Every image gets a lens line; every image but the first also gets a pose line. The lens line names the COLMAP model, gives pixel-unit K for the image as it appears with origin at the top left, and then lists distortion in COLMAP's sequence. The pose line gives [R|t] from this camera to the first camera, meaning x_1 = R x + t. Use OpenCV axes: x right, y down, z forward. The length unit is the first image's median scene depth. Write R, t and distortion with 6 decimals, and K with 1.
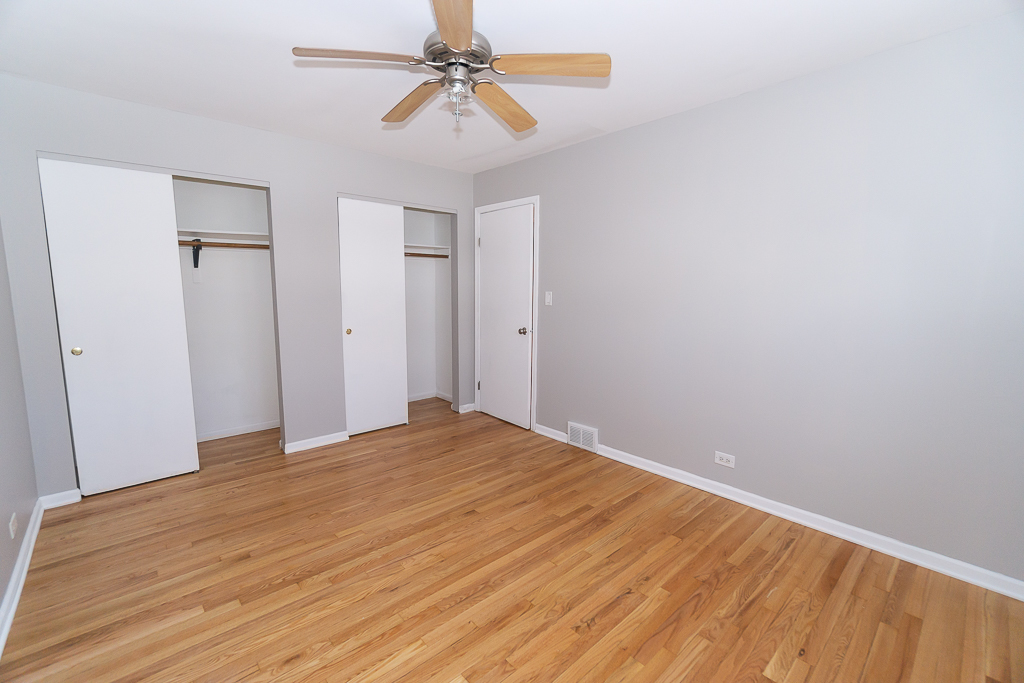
lens RADIAL K [[445.2, 0, 511.8], [0, 445.2, 341.6], [0, 0, 1]] dist [-0.005027, 0.000628]
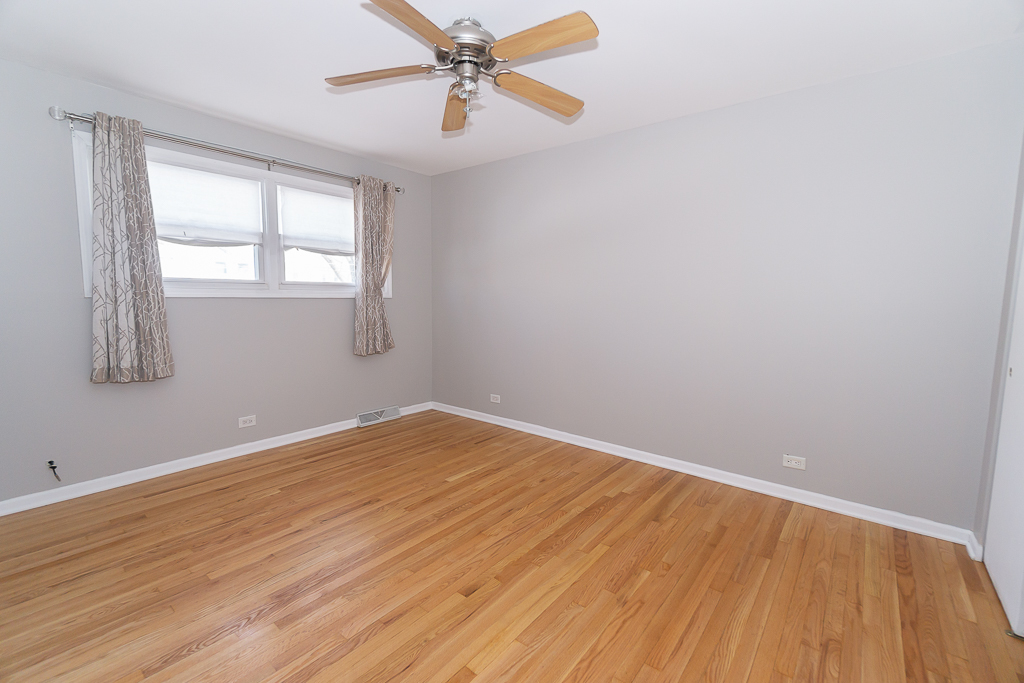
lens RADIAL K [[445.2, 0, 511.8], [0, 445.2, 339.2], [0, 0, 1]] dist [-0.005027, 0.000628]
pose [[-0.987789, -0.000904, -0.155793, -0.058178], [-0.036809, 0.973026, 0.227739, -0.220268], [0.151385, 0.230692, -0.961178, 2.011860]]
